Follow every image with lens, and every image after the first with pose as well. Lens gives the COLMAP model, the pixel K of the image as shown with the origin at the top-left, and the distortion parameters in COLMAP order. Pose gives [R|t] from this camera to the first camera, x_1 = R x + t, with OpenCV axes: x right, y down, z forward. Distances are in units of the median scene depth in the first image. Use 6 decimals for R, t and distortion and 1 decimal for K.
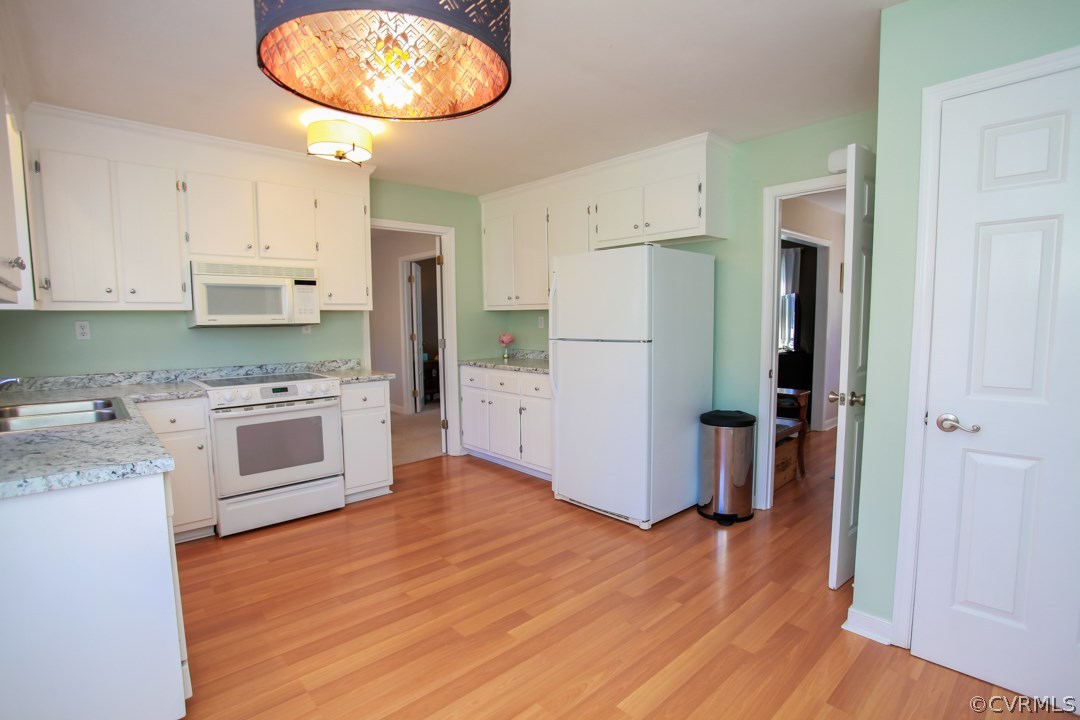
lens RADIAL K [[521.8, 0, 546.5], [0, 521.8, 371.3], [0, 0, 1]] dist [-0.050716, 0.013337]
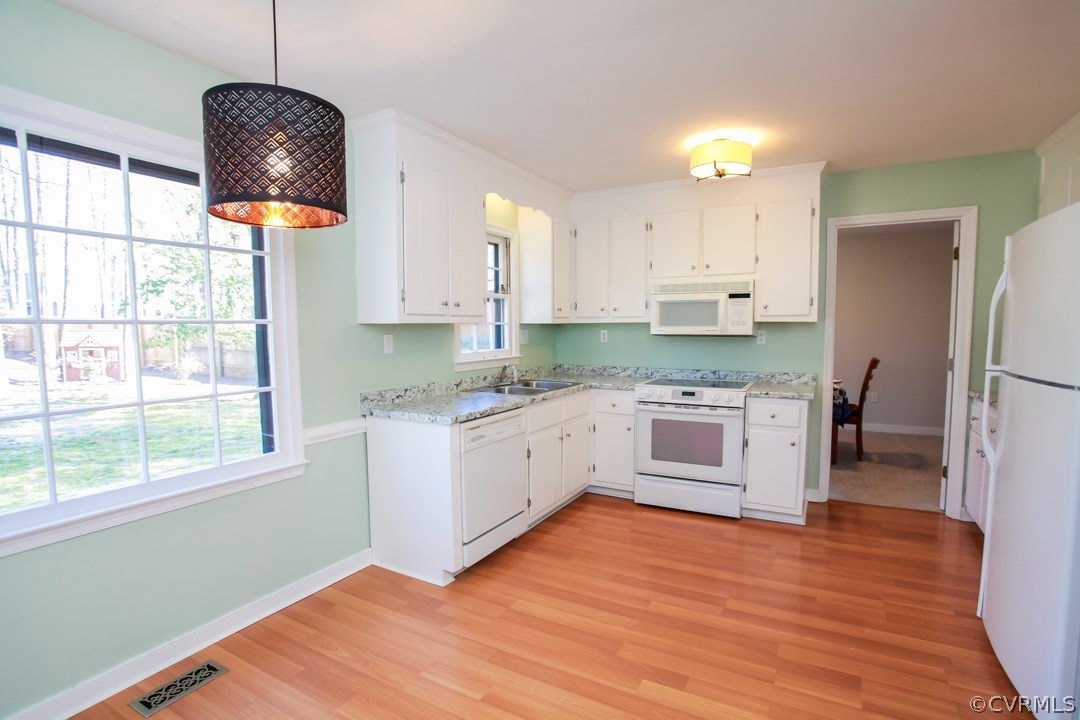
lens RADIAL K [[521.8, 0, 547.8], [0, 521.8, 374.3], [0, 0, 1]] dist [-0.050716, 0.013337]
pose [[0.326896, 0.092643, -0.940509, 0.440892], [-0.089714, 0.993731, 0.066703, -0.053647], [0.940792, 0.062572, 0.333158, 0.323063]]
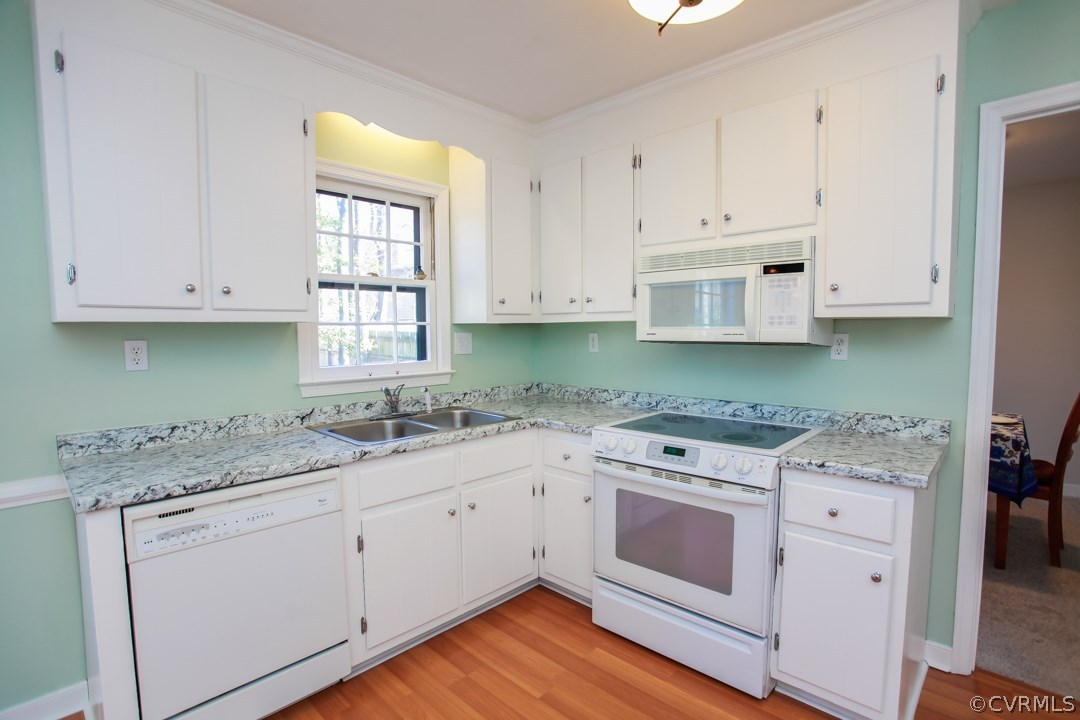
lens RADIAL K [[521.8, 0, 540.5], [0, 521.8, 373.2], [0, 0, 1]] dist [-0.050716, 0.013337]
pose [[0.070047, 0.090096, -0.993467, 0.074219], [-0.092968, 0.992168, 0.083423, -0.090864], [0.993202, 0.086517, 0.077874, 0.773586]]
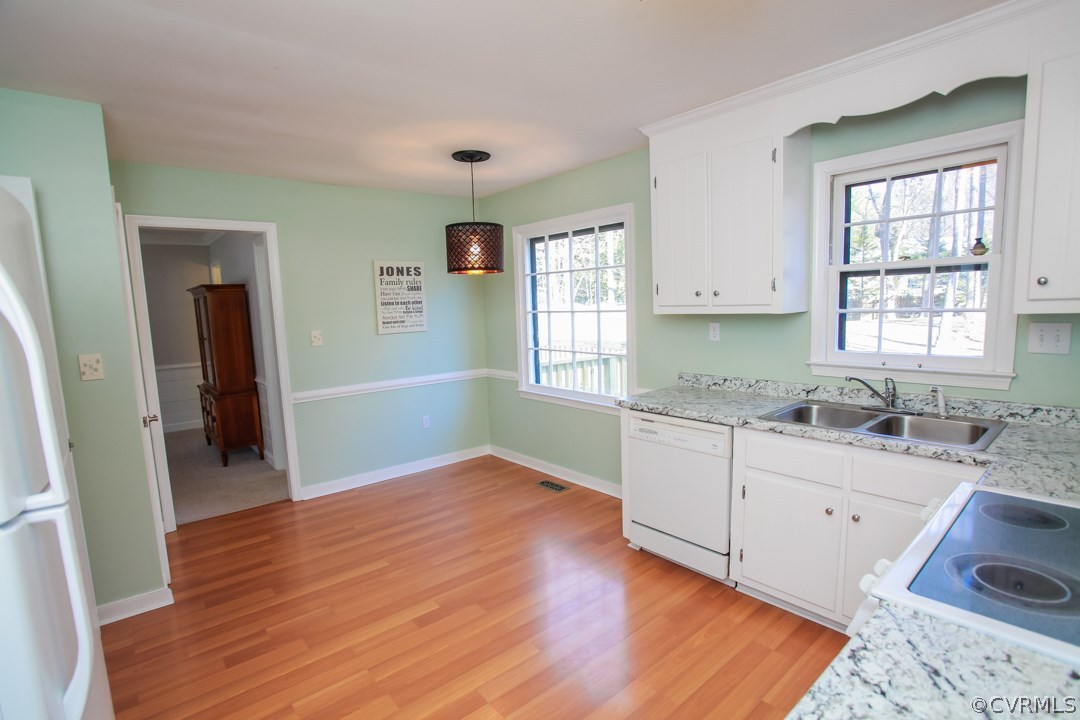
lens RADIAL K [[521.8, 0, 540.1], [0, 521.8, 367.4], [0, 0, 1]] dist [-0.050716, 0.013337]
pose [[-0.998273, 0.026932, 0.052201, -0.257789], [0.037174, 0.977748, 0.206463, -0.165492], [-0.045479, 0.208047, -0.977061, 1.325692]]
